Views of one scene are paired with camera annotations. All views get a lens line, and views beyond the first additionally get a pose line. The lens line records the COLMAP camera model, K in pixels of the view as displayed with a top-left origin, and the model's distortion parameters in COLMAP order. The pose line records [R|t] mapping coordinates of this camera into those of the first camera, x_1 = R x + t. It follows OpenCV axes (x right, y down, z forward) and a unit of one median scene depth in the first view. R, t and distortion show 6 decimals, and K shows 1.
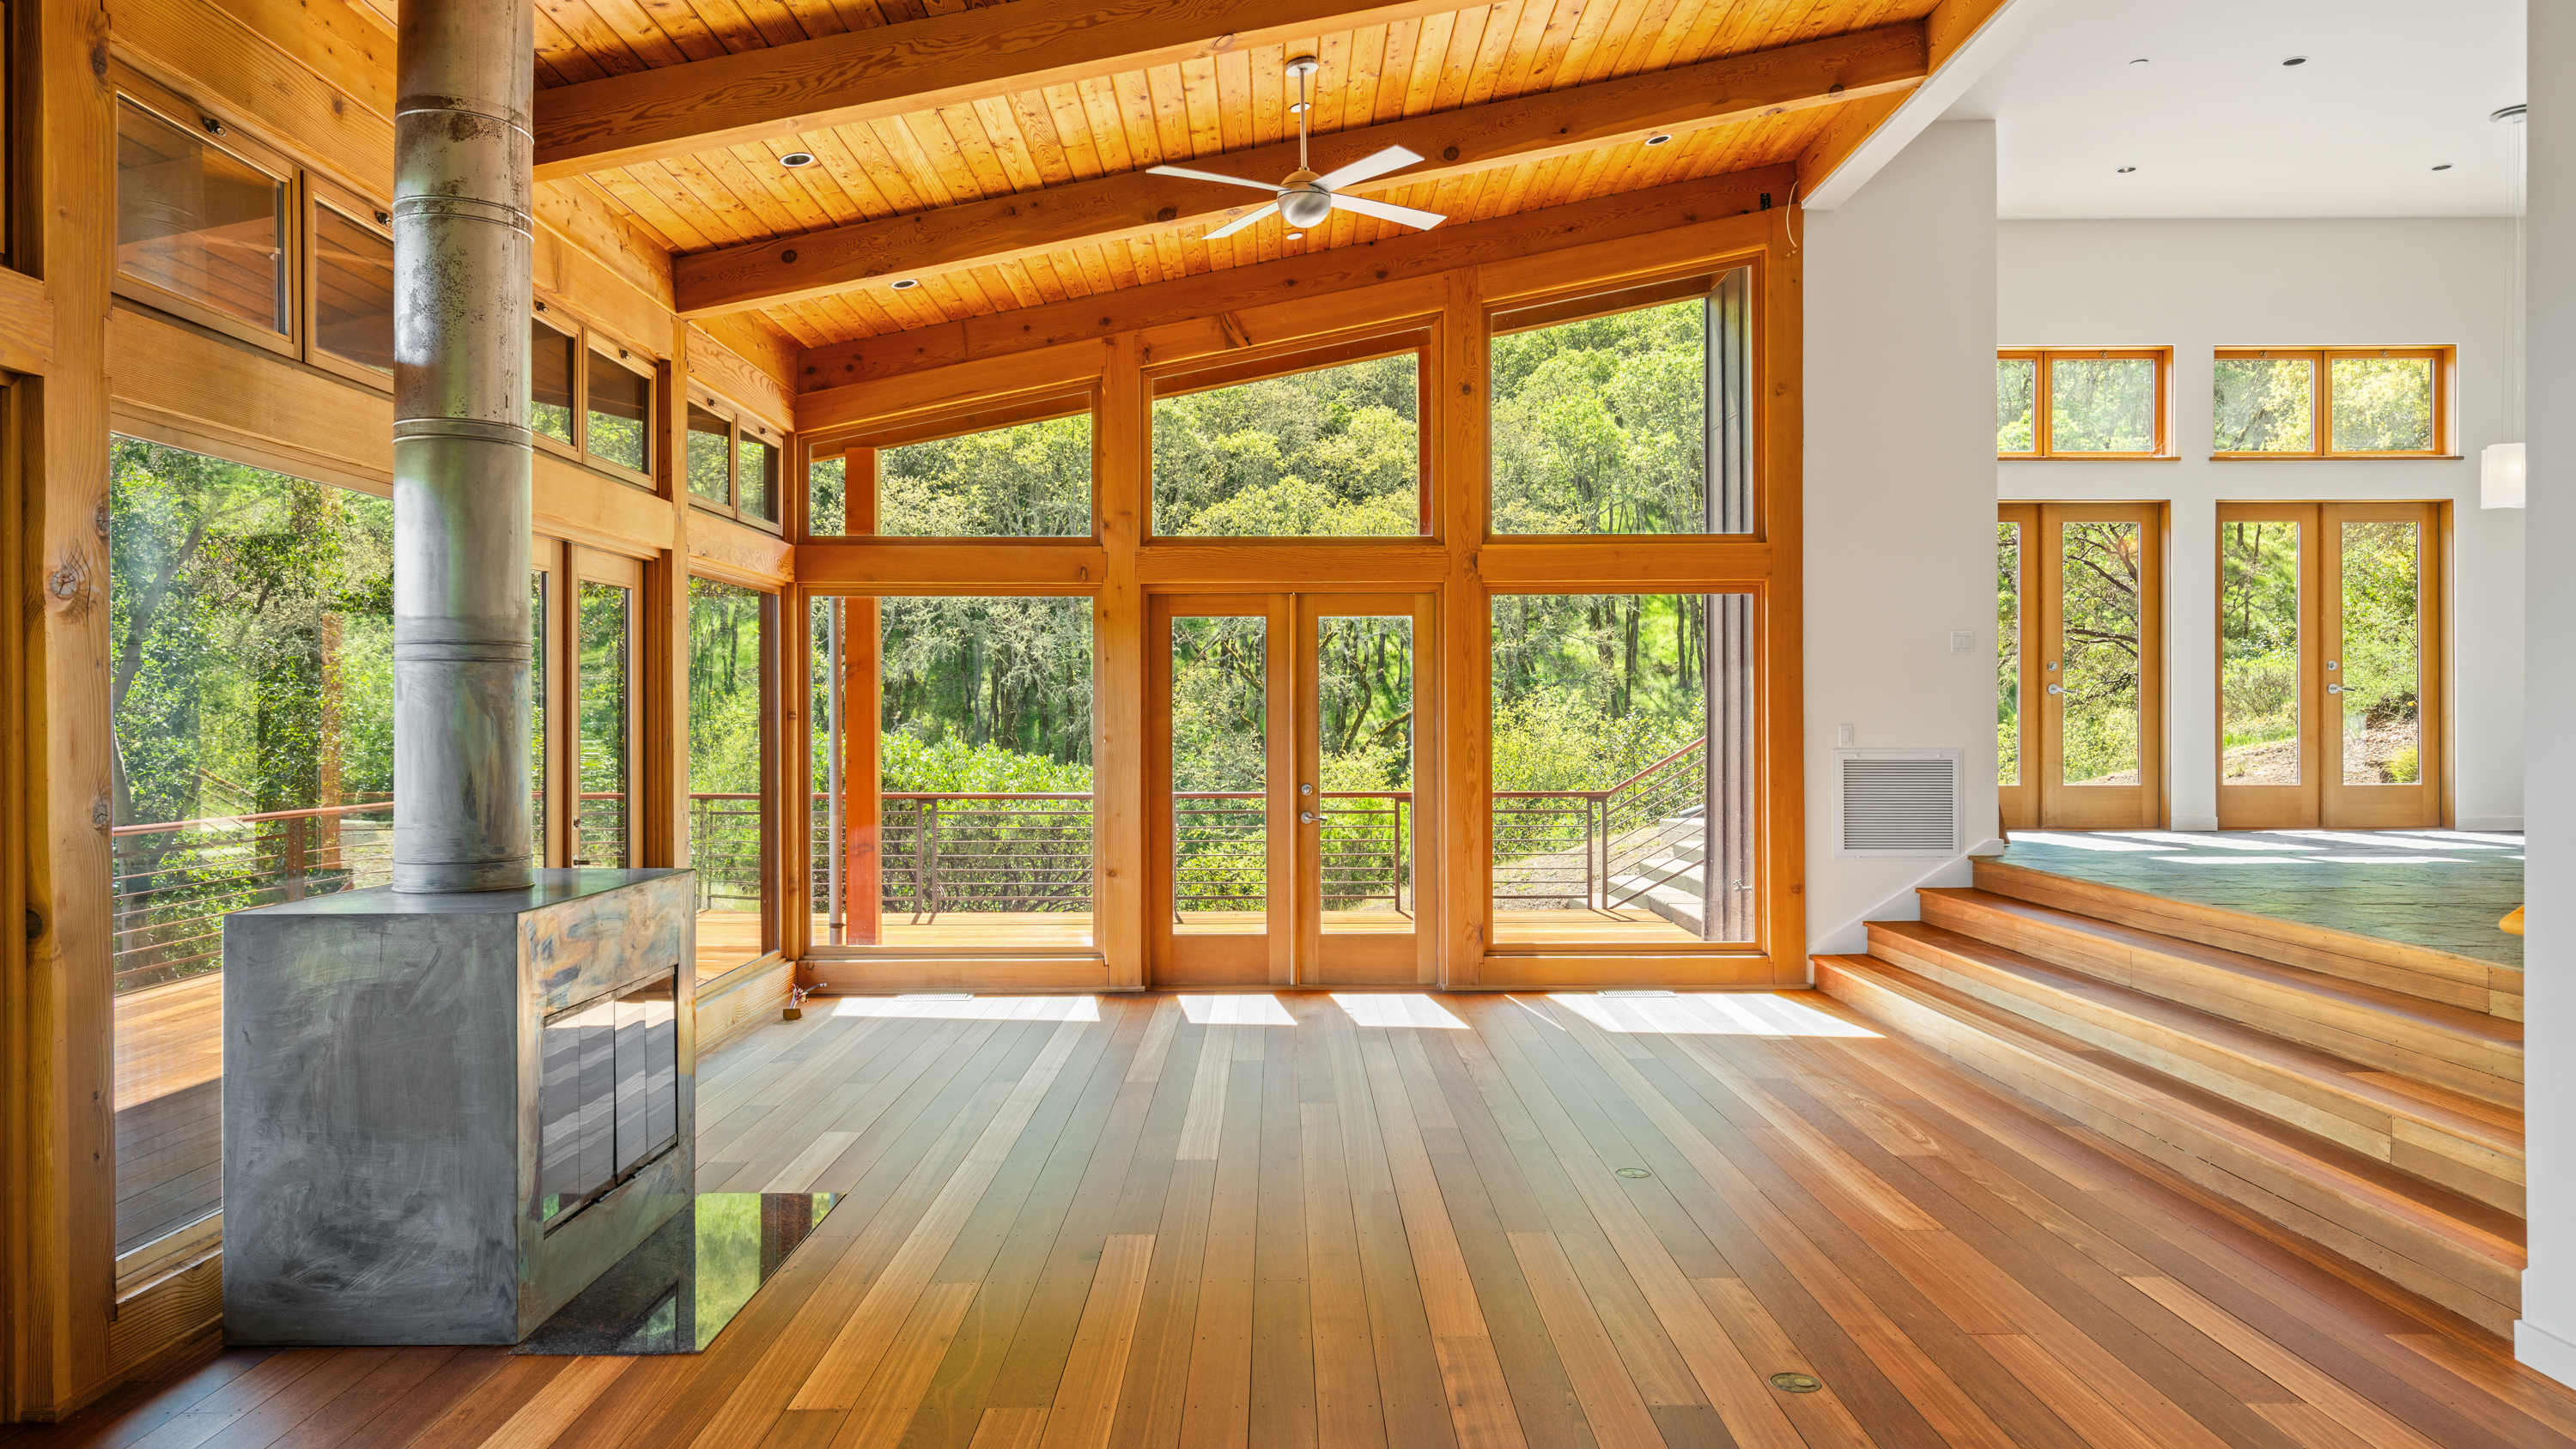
lens RADIAL K [[1697.0, 0, 1277.8], [0, 1697.0, 722.5], [0, 0, 1]] dist [0.006622, 0.000088]
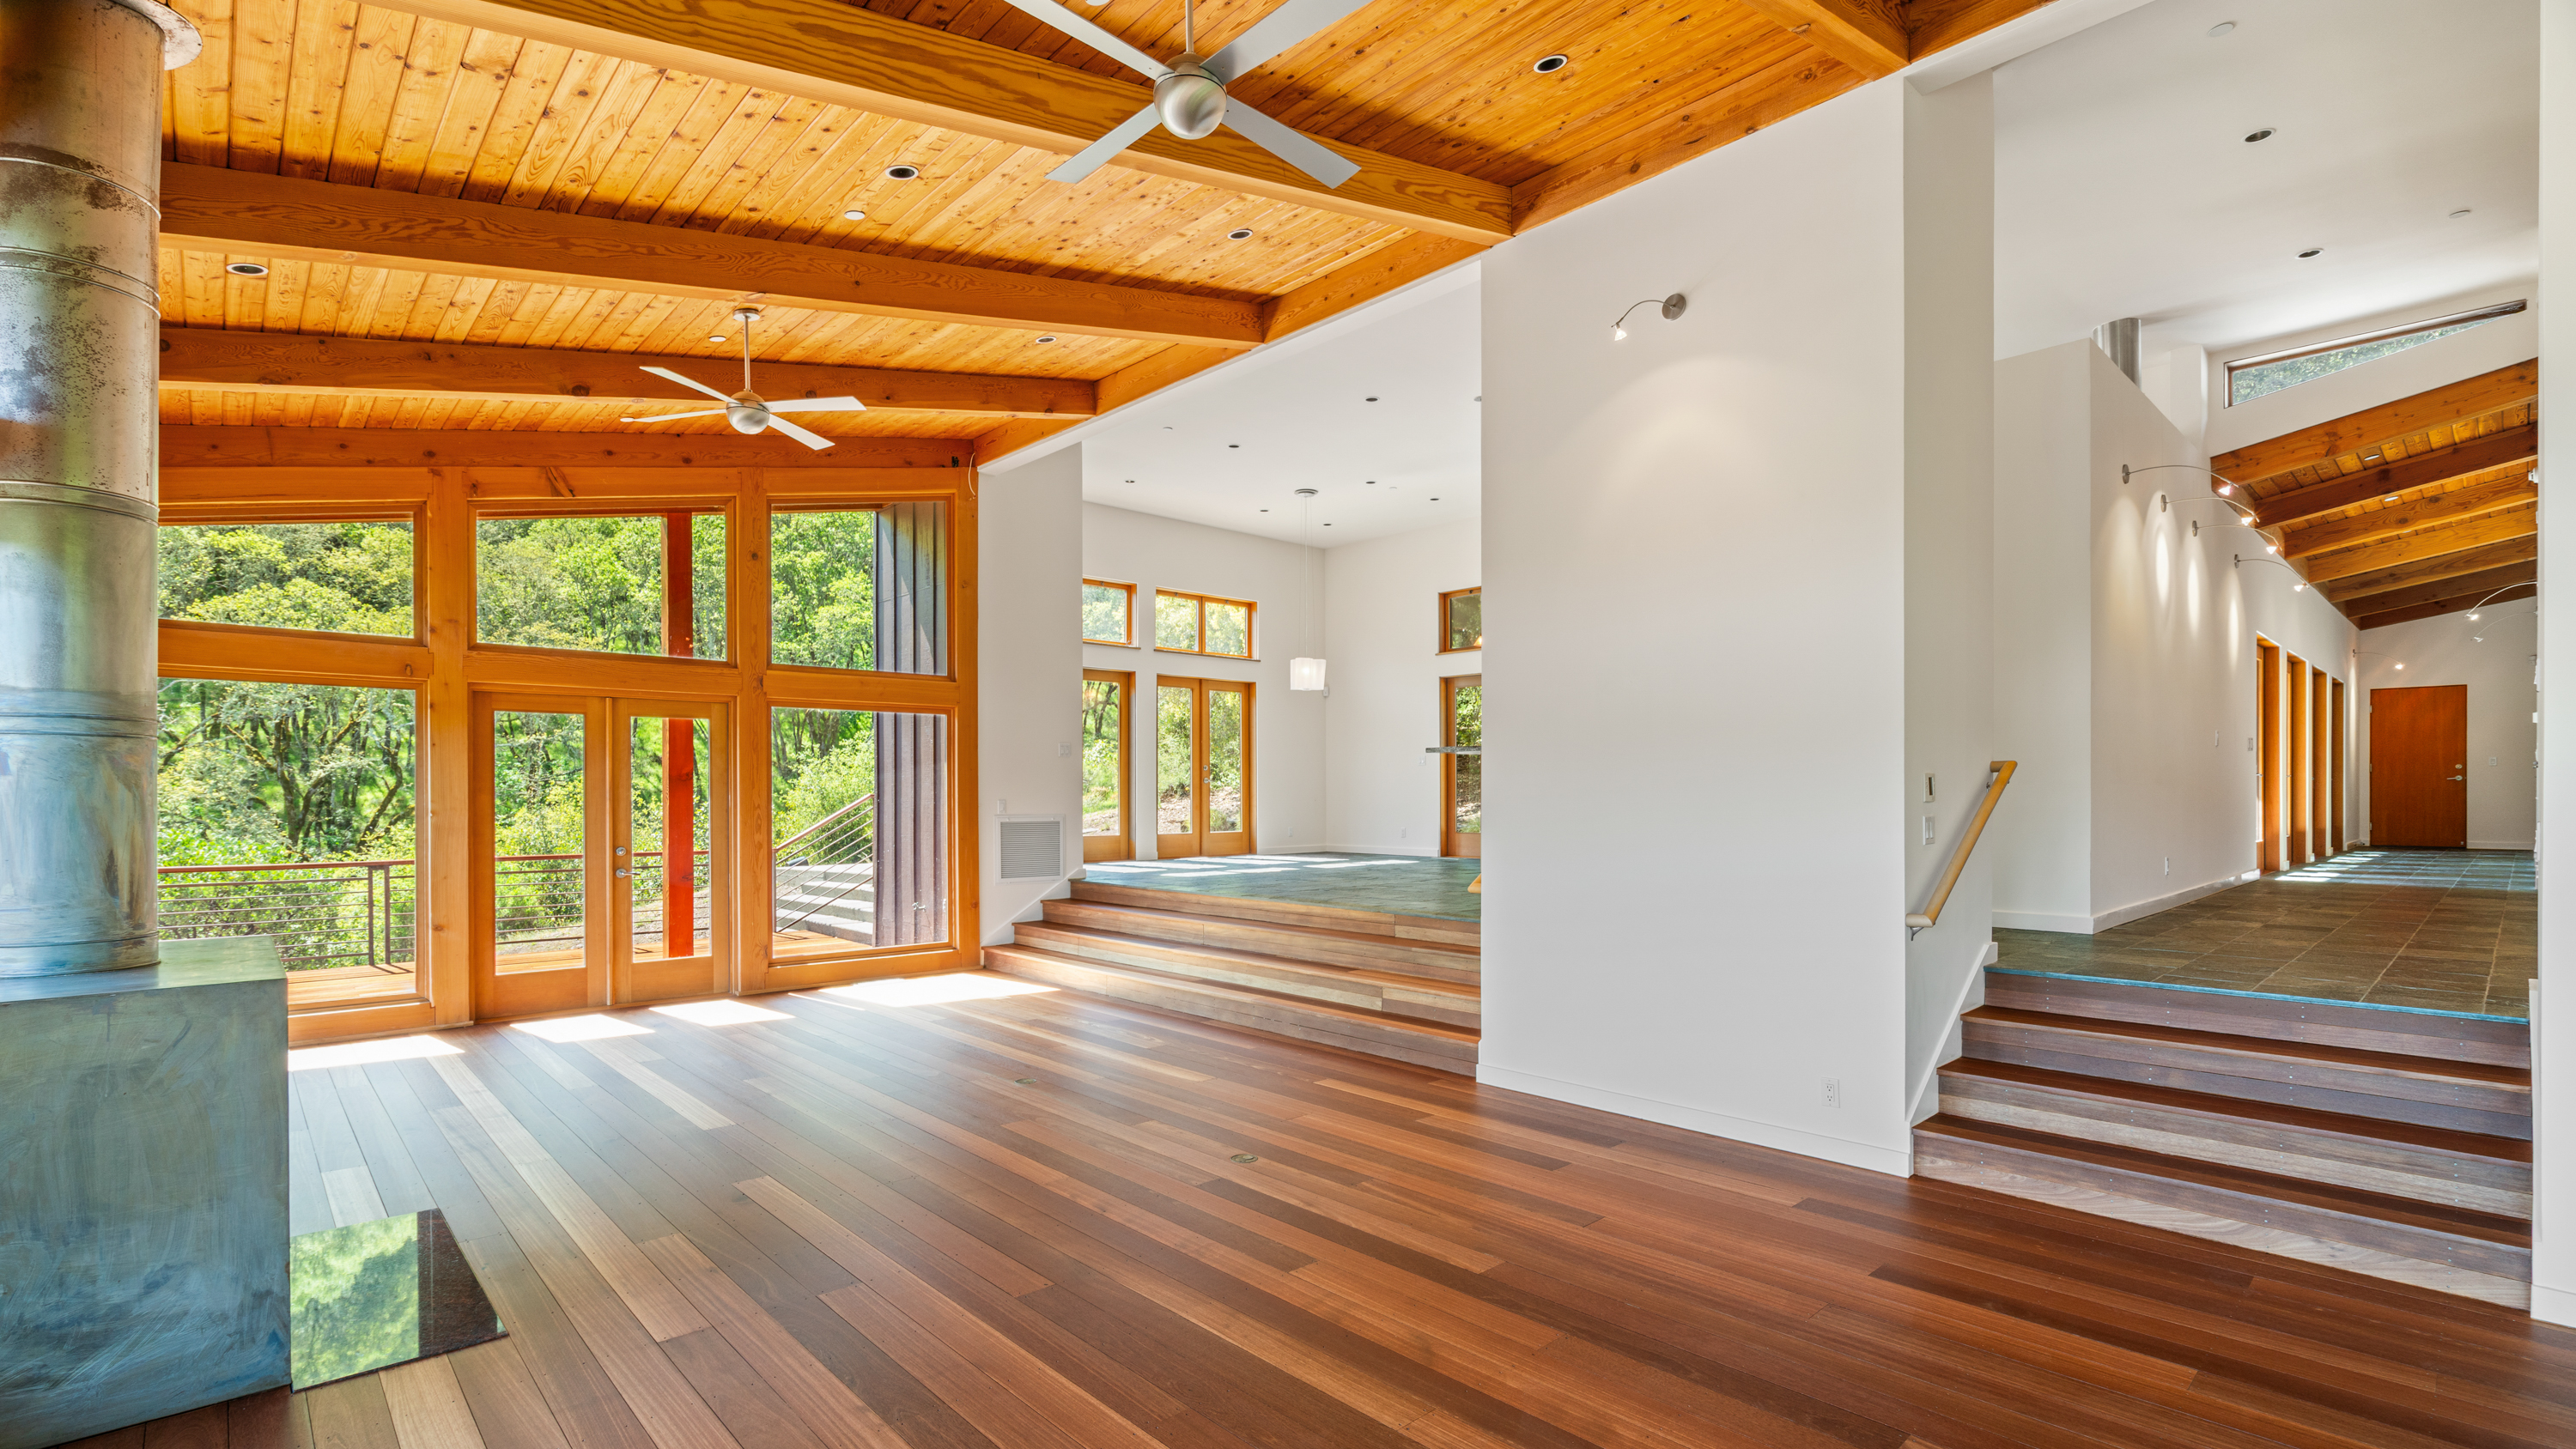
lens RADIAL K [[1160.2, 0, 1283.9], [0, 1160.2, 802.1], [0, 0, 1]] dist [-0.009557, 0.003255]
pose [[0.735399, -0.002420, 0.677630, -0.208922], [0.000728, 0.999996, 0.002780, 0.000217], [-0.677634, -0.001551, 0.735398, 0.021452]]
